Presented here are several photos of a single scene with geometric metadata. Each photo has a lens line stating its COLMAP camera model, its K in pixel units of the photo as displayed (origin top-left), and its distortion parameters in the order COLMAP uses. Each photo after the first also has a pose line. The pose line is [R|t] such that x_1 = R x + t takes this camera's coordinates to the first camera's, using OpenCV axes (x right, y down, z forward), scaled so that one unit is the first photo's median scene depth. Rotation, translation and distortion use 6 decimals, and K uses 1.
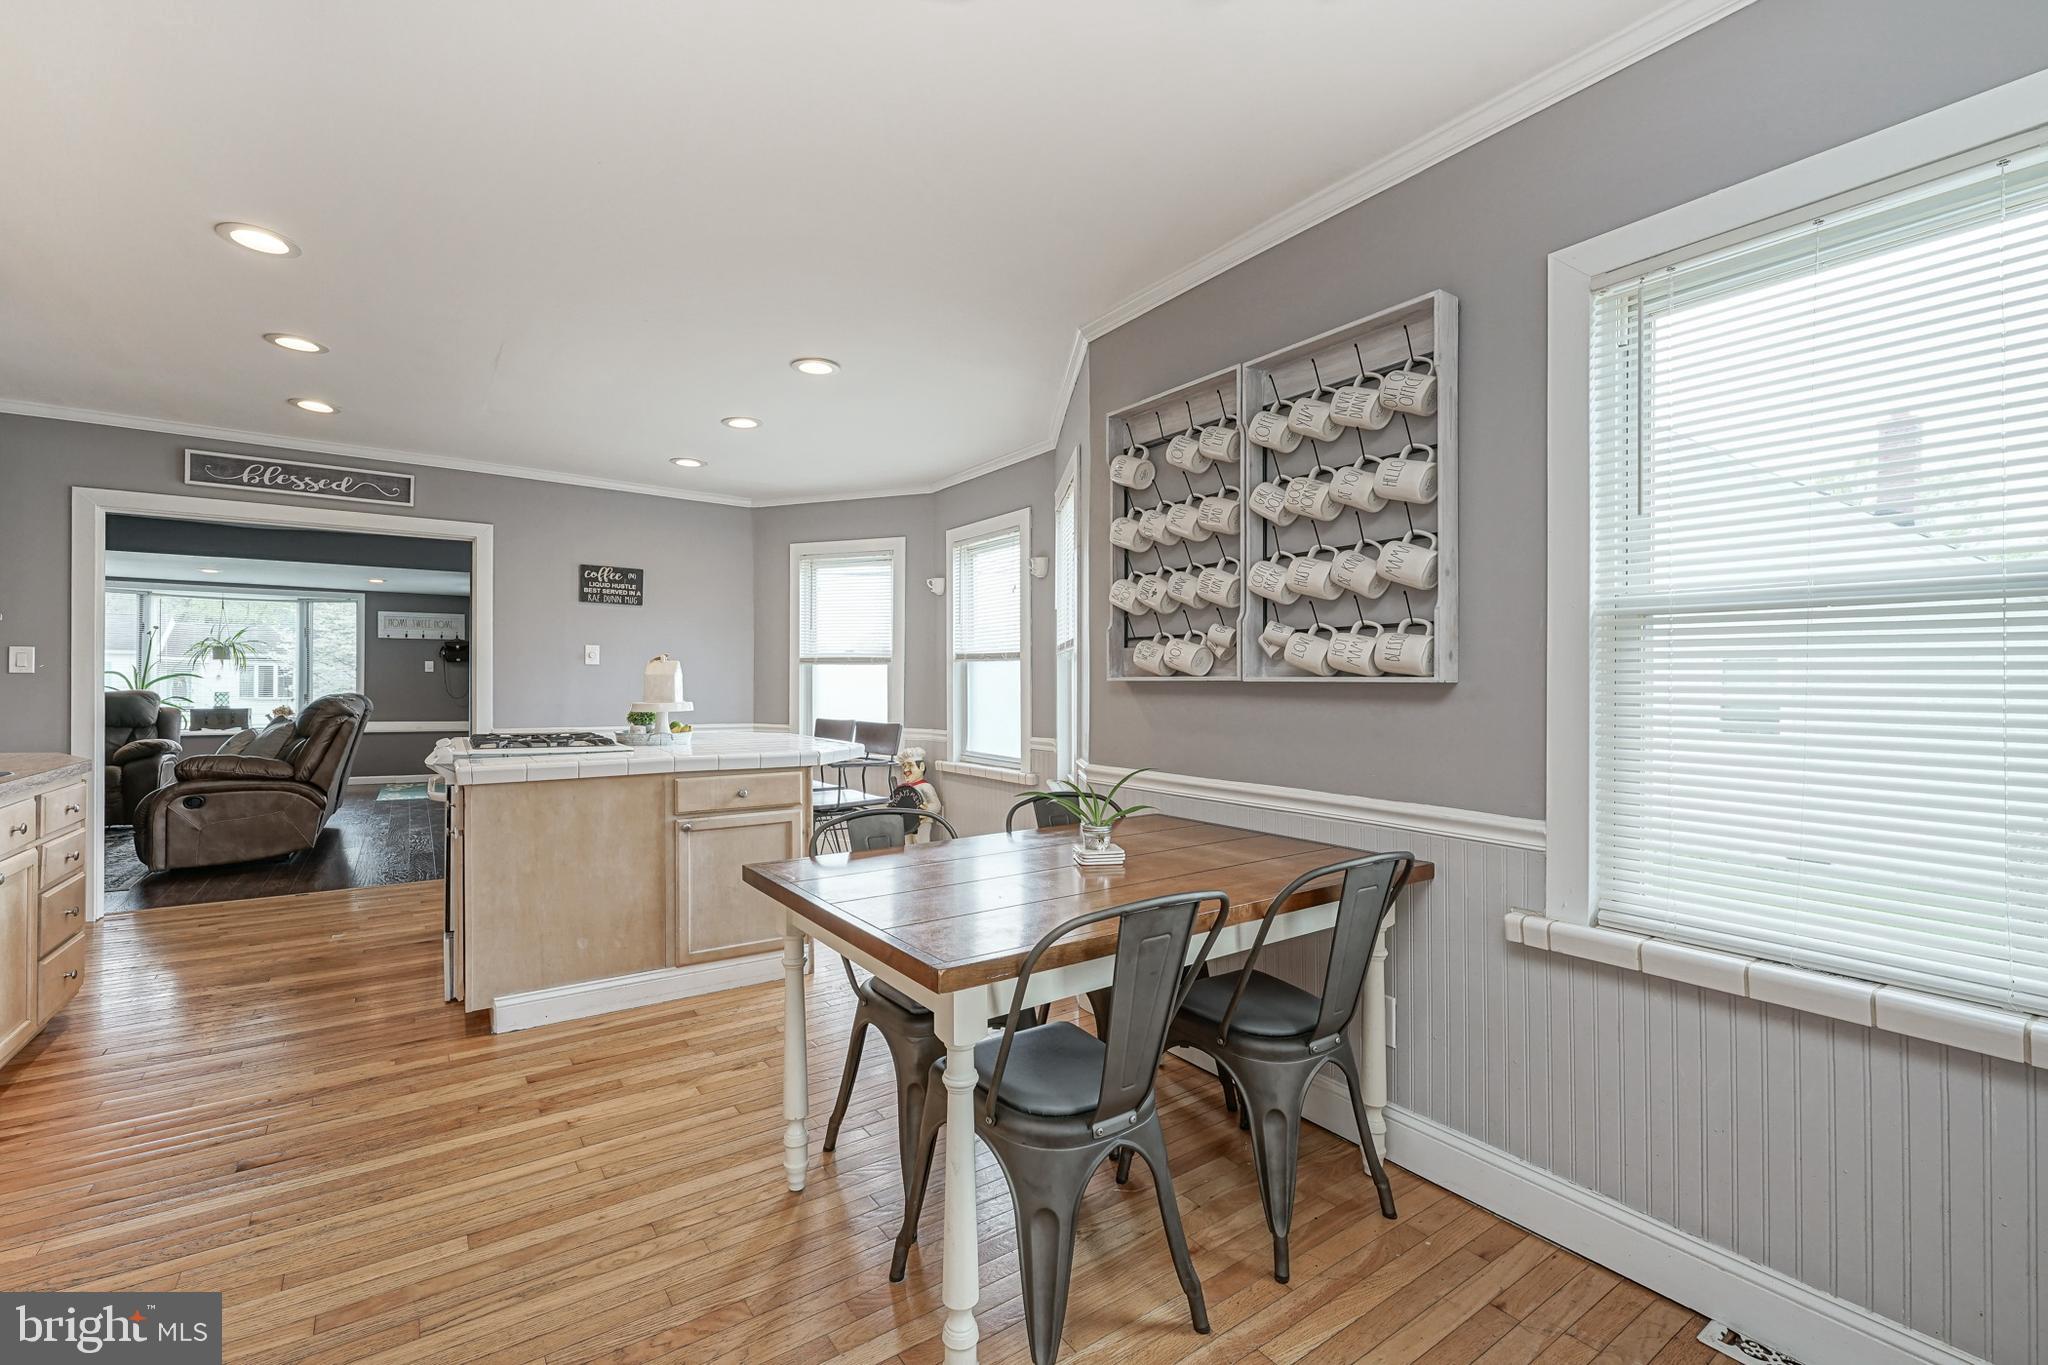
lens RADIAL K [[856.7, 0, 990.6], [0, 856.7, 681.2], [0, 0, 1]] dist [-0.001263, -0.000233]
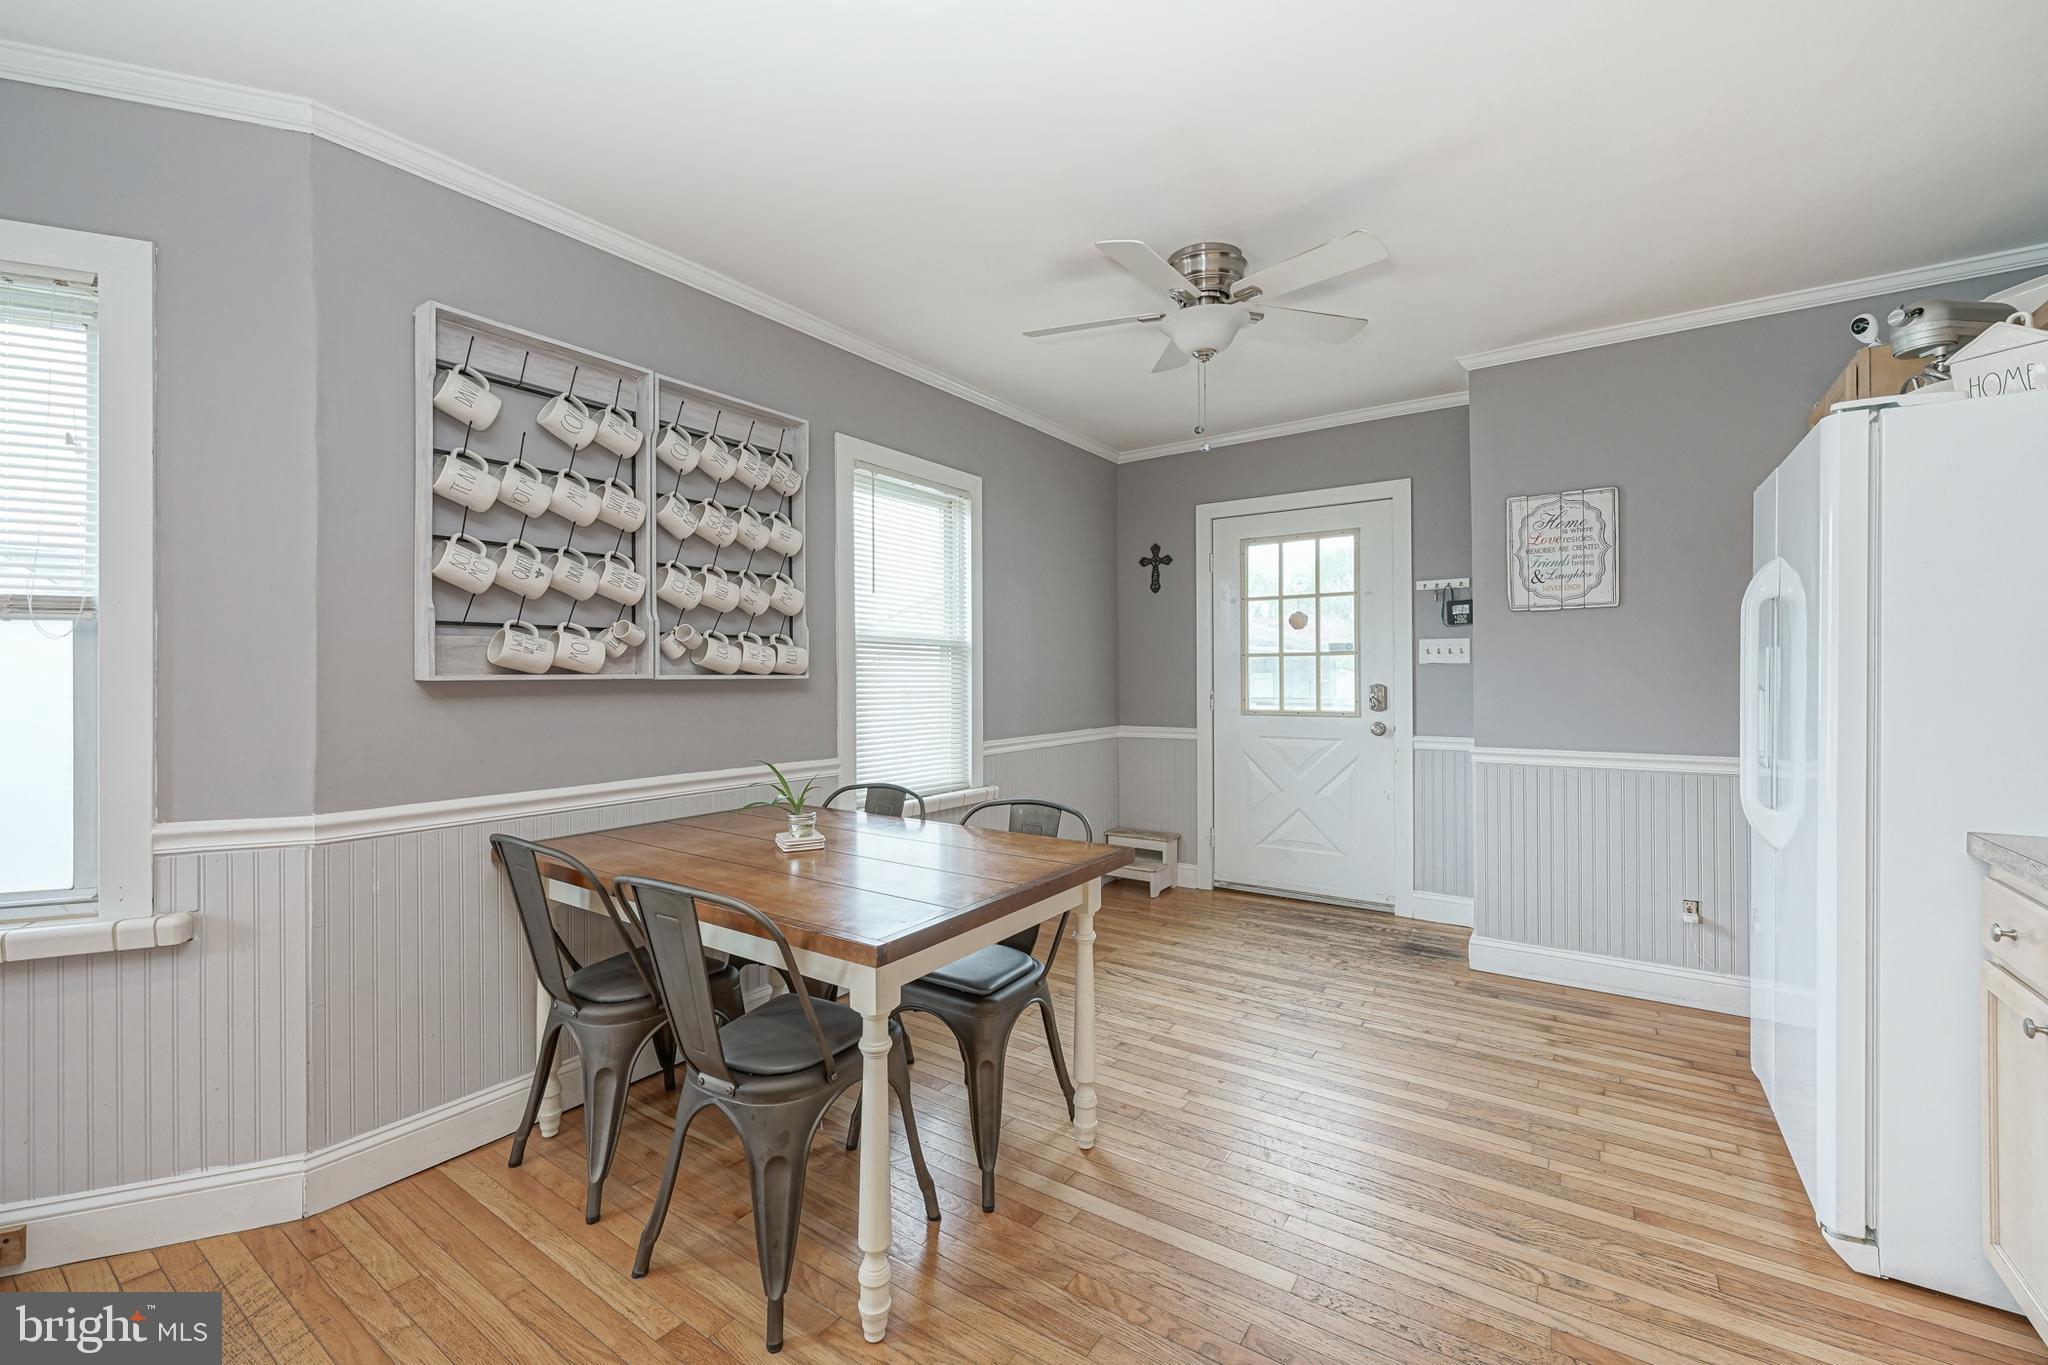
lens RADIAL K [[846.6, 0, 981.8], [0, 846.6, 680.7], [0, 0, 1]] dist [0.007898, -0.000048]
pose [[-0.329236, -0.008409, 0.944210, -0.451841], [-0.000978, 0.999963, 0.008565, -0.004378], [-0.944247, 0.001896, -0.329232, 0.533037]]
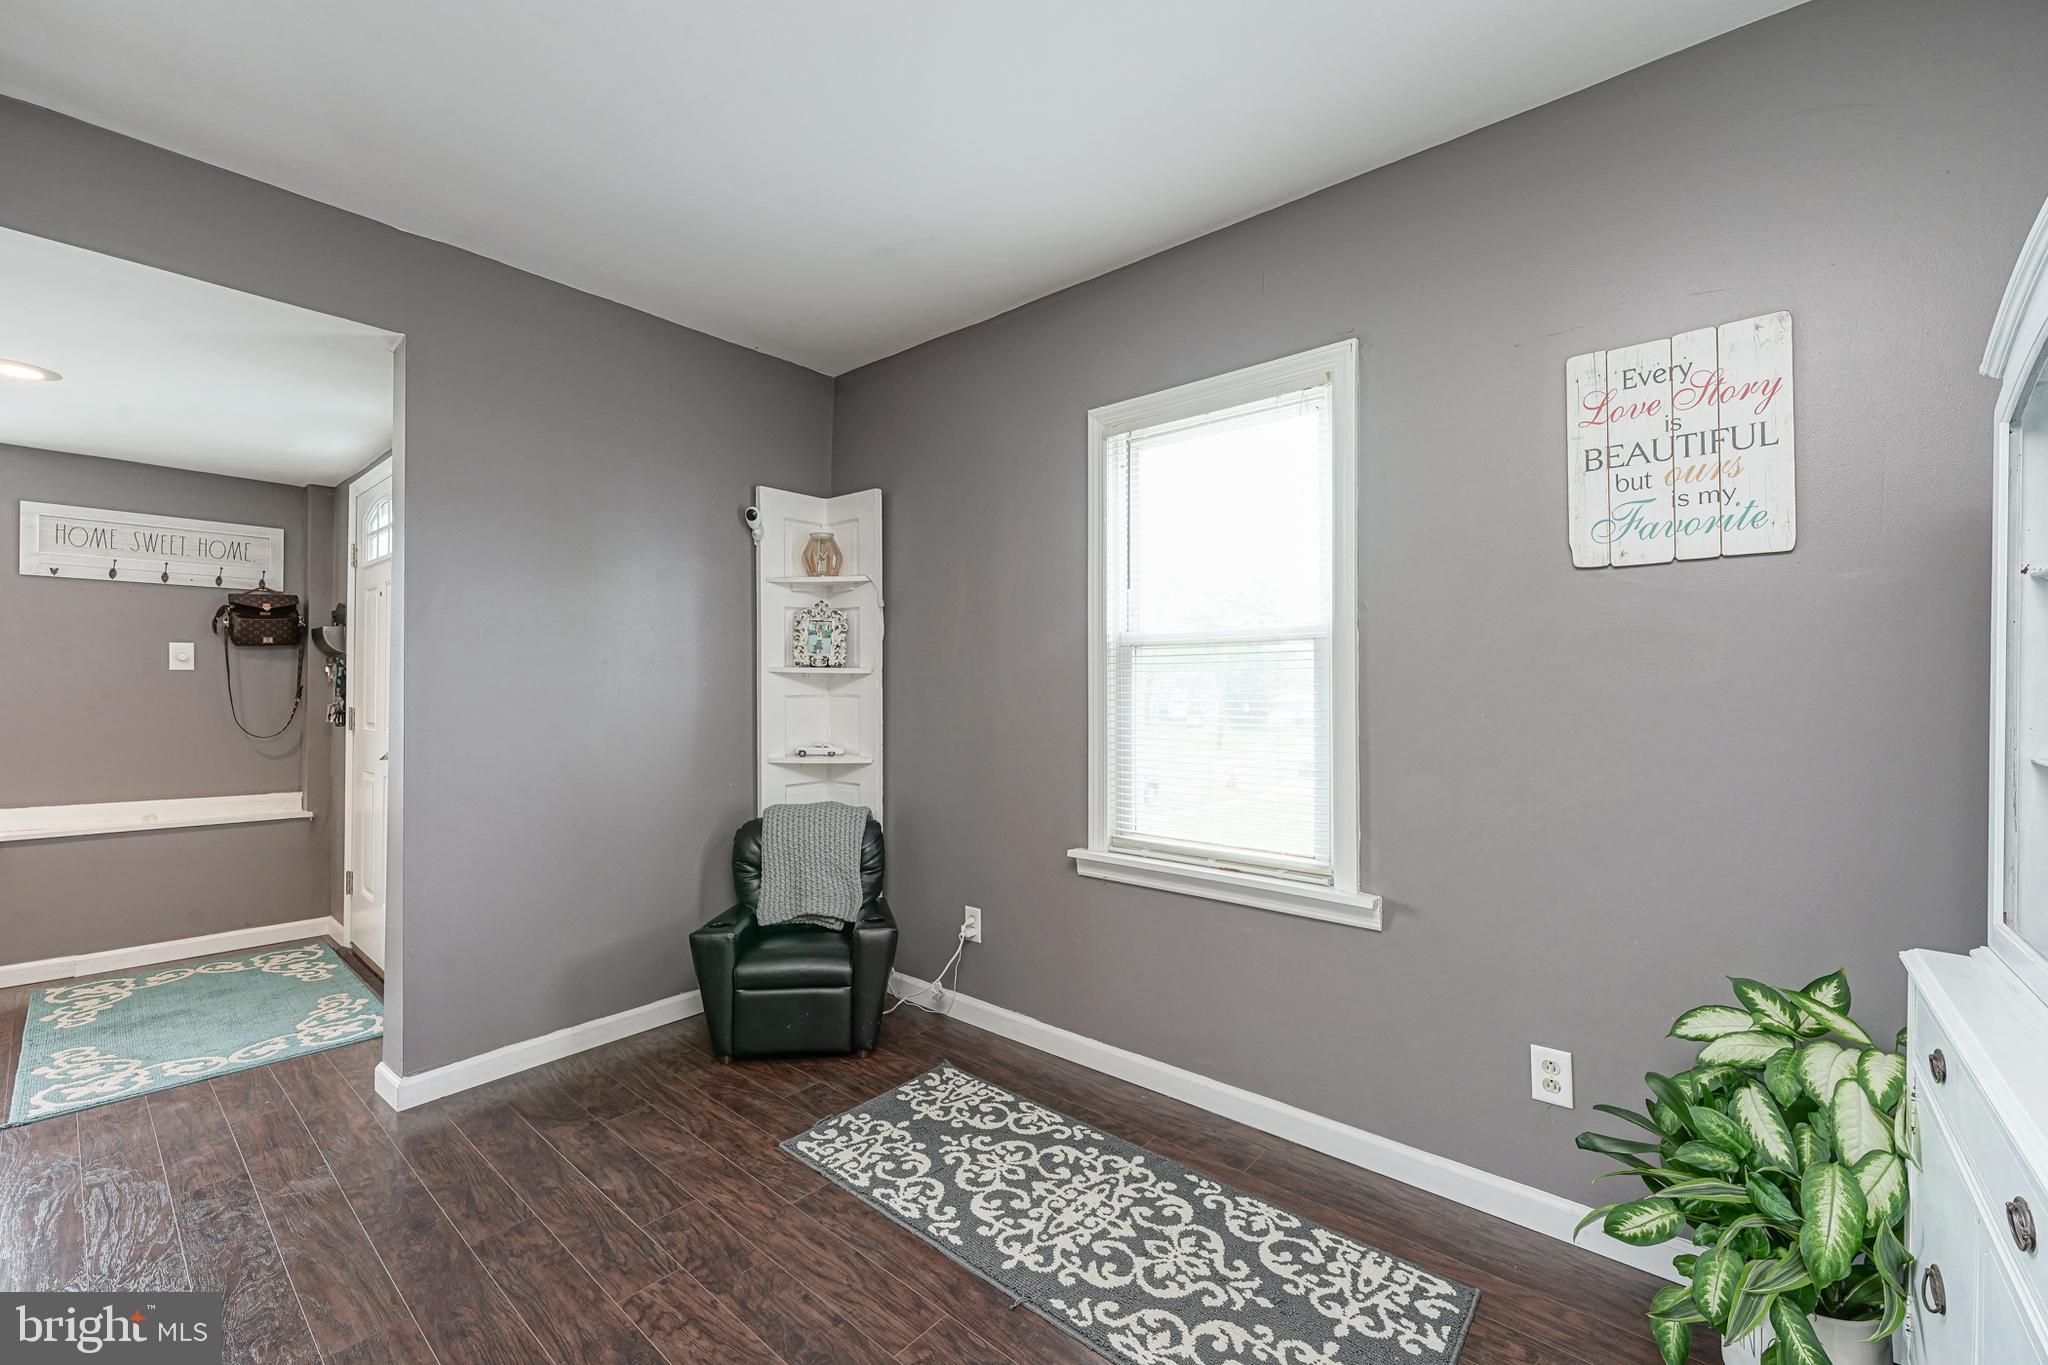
lens RADIAL K [[840.3, 0, 1016.3], [0, 840.3, 672.5], [0, 0, 1]] dist [-0.000472, -0.000376]
pose [[0.968143, -0.002596, 0.250384, -0.917304], [0.006095, 0.999894, -0.013204, -0.004237], [-0.250323, 0.014309, 0.968057, 1.278277]]
